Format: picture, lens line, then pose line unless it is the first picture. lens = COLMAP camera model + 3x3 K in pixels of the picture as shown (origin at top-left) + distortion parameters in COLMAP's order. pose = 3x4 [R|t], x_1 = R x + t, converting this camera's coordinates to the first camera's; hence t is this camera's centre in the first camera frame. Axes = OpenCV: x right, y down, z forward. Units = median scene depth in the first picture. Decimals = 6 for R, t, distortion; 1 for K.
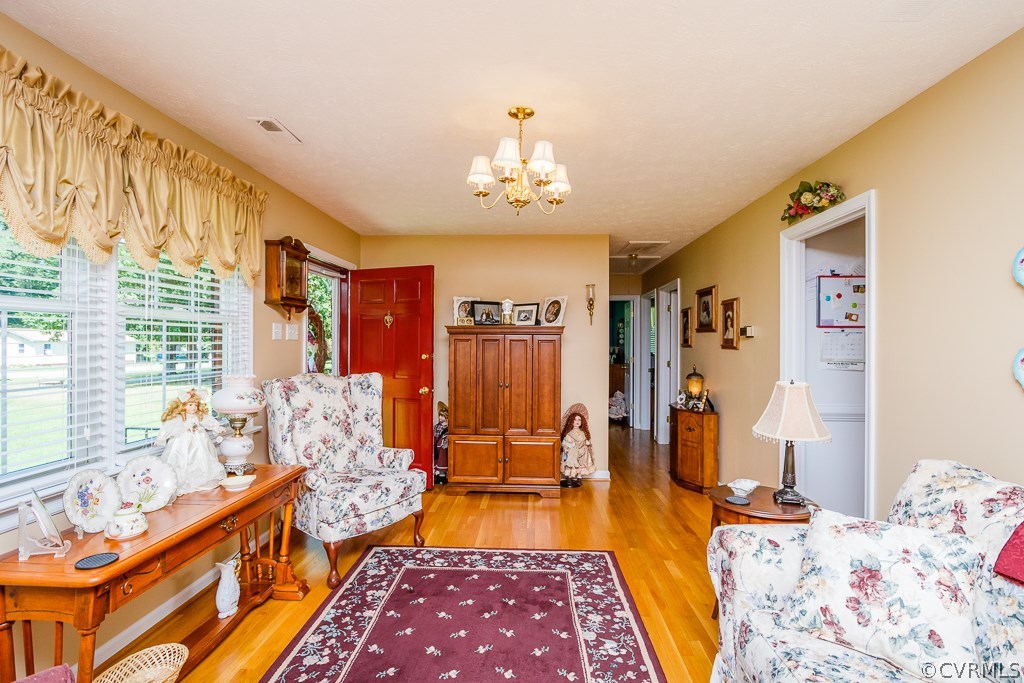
lens RADIAL K [[468.5, 0, 516.2], [0, 468.5, 343.2], [0, 0, 1]] dist [-0.010540, -0.000139]
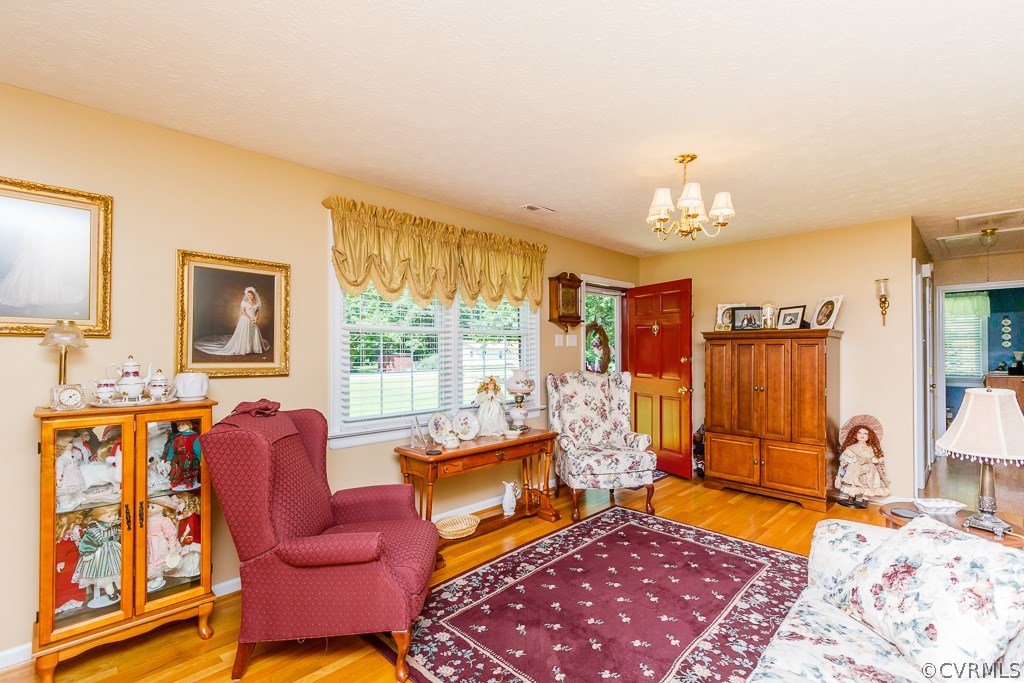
lens RADIAL K [[464.3, 0, 514.7], [0, 464.3, 349.5], [0, 0, 1]] dist [0.003733, 0.000412]
pose [[0.744545, -0.006033, -0.667545, 0.336361], [0.005620, 0.999980, -0.002769, 0.005592], [0.667548, -0.001690, 0.744565, -0.138332]]
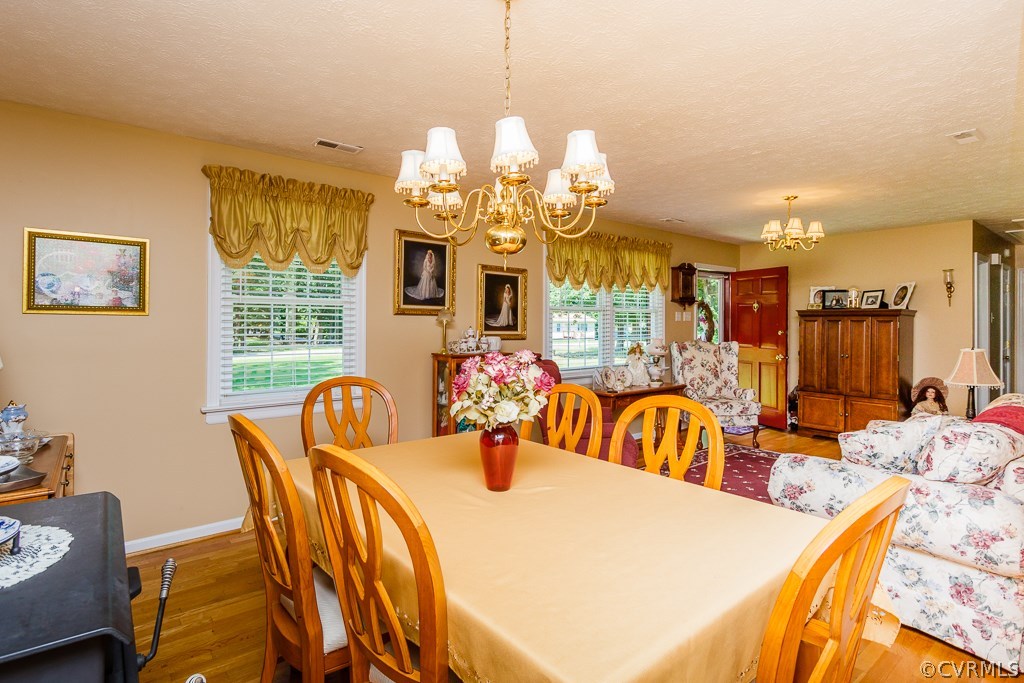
lens RADIAL K [[513.2, 0, 517.7], [0, 513.2, 324.1], [0, 0, 1]] dist [0.000872, -0.000740]
pose [[0.672771, 0.002435, -0.739847, 0.546047], [-0.001172, 0.999997, 0.002226, 0.000693], [0.739850, -0.000630, 0.672771, -0.801366]]
